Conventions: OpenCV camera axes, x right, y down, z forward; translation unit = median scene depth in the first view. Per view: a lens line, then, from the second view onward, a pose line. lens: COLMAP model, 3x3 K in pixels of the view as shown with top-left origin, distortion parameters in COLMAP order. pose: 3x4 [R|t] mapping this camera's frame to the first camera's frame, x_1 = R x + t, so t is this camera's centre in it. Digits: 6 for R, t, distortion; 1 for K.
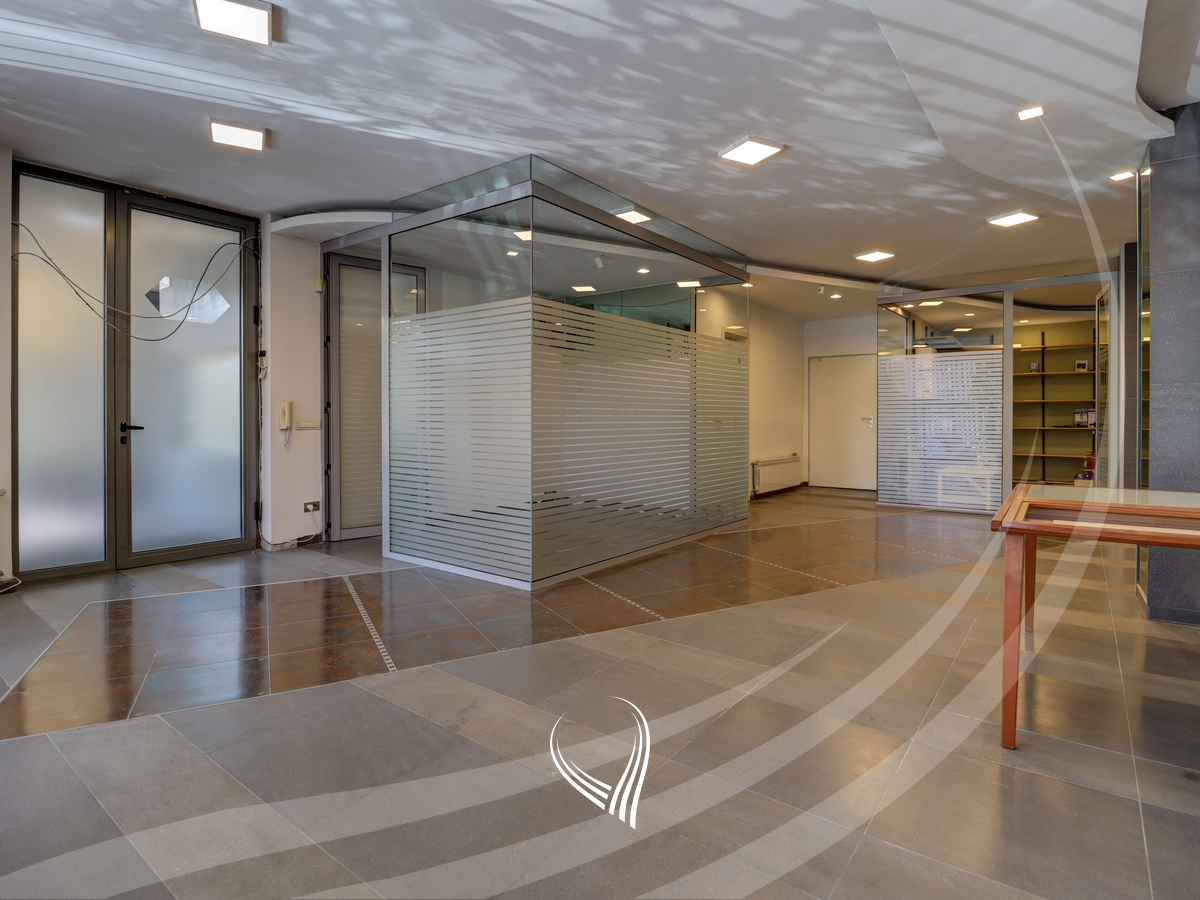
lens RADIAL K [[620.5, 0, 601.1], [0, 620.5, 452.3], [0, 0, 1]] dist [0.000353, 0.000096]
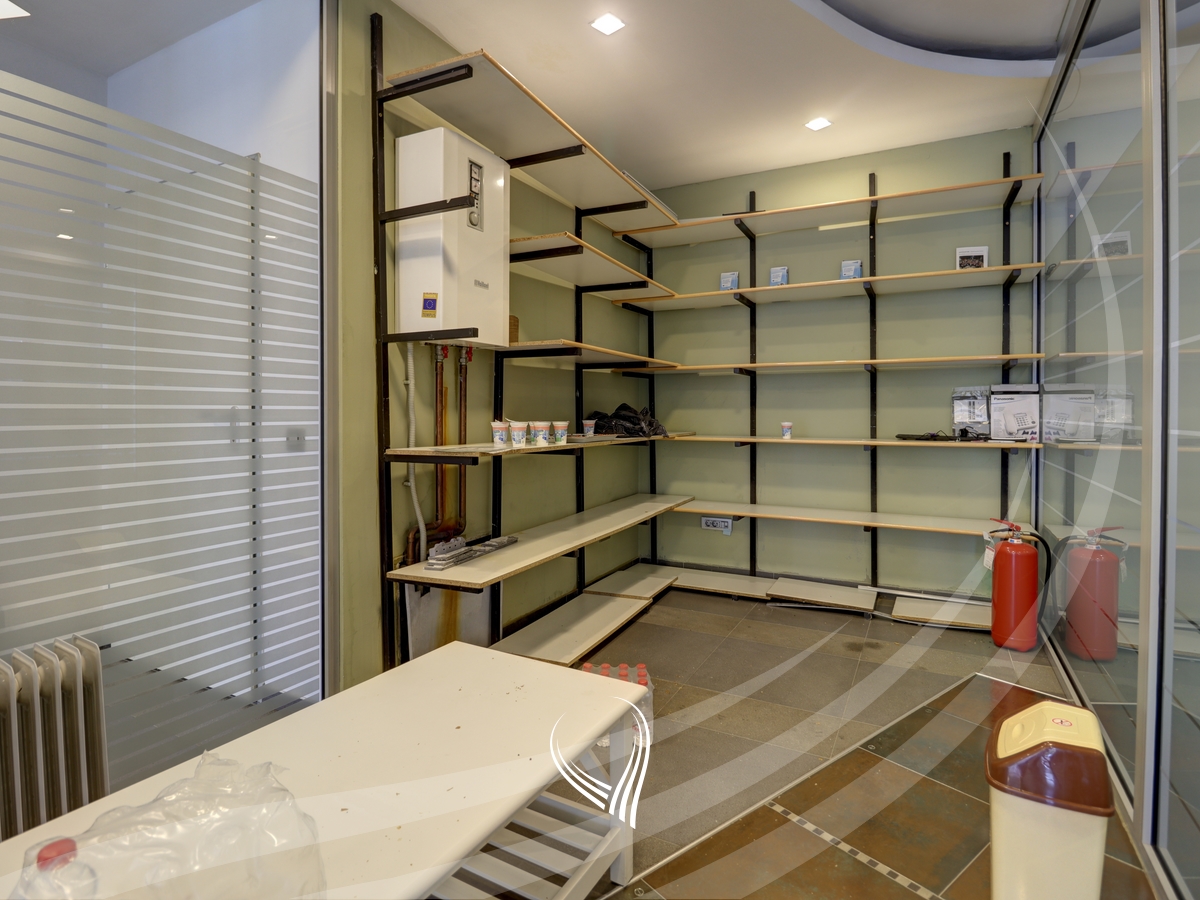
lens RADIAL K [[620.5, 0, 597.7], [0, 620.5, 448.3], [0, 0, 1]] dist [0.000353, 0.000096]
pose [[0.980069, -0.024767, 0.197107, 0.498366], [0.017675, 0.999134, 0.037663, -0.051852], [-0.197869, -0.033428, 0.979658, 0.698177]]
